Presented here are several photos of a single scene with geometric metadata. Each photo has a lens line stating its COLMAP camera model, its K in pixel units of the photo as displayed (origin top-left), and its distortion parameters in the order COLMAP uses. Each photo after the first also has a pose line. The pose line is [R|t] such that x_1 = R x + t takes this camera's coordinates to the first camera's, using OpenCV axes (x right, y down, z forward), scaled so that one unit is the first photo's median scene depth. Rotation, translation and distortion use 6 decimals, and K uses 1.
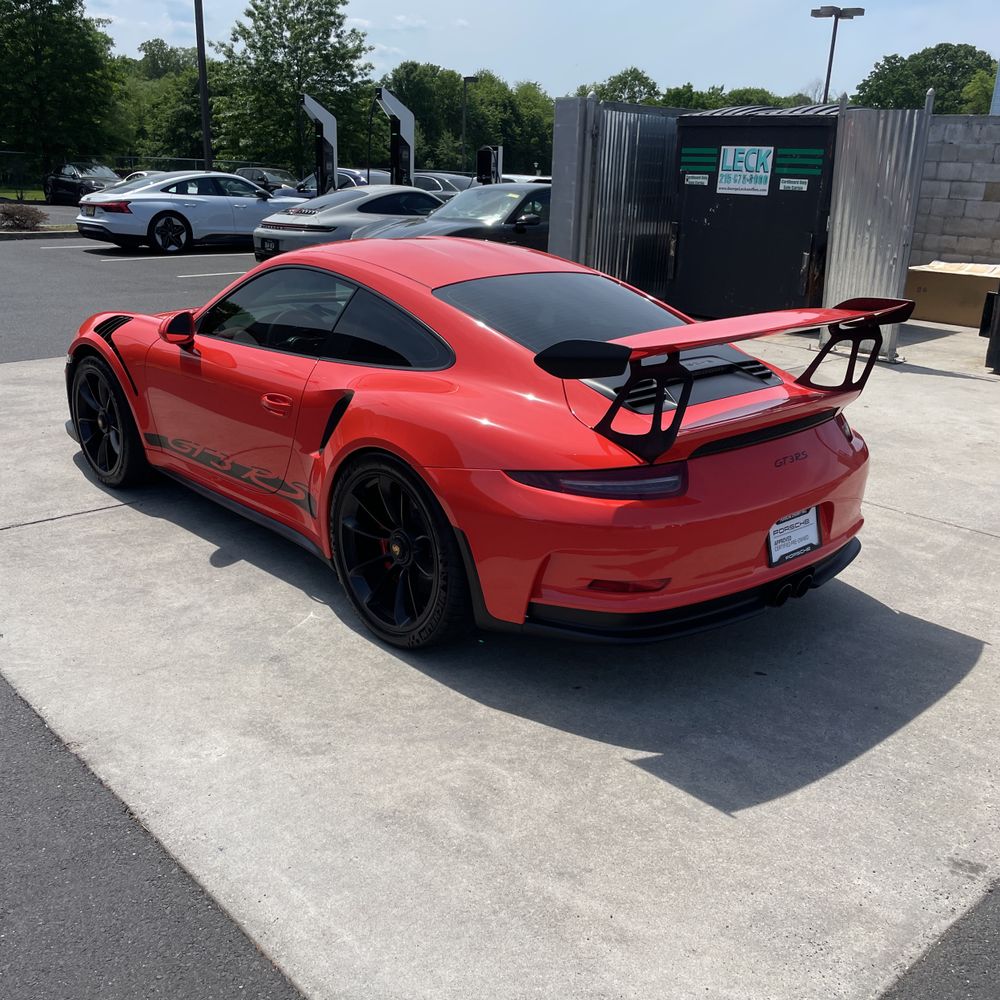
lens RADIAL K [[1031.2, 0, 532.9], [0, 1031.2, 501.4], [0, 0, 1]] dist [0.106902, -0.156647]
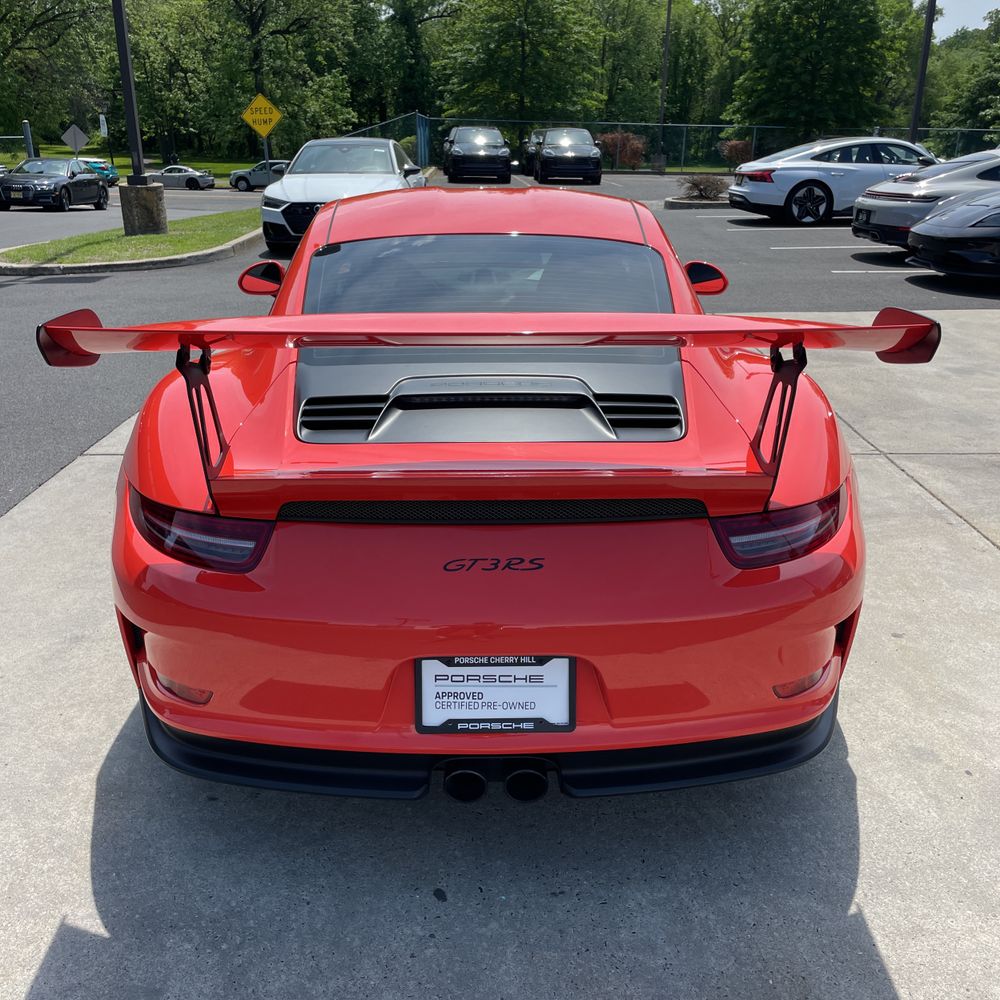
lens RADIAL K [[1031.2, 0, 532.9], [0, 1031.2, 501.4], [0, 0, 1]] dist [0.106902, -0.156647]
pose [[0.734890, 0.210959, -0.644541, 0.140876], [-0.198418, 0.975685, 0.093112, -0.029888], [0.648512, 0.059461, 0.758879, 0.128791]]
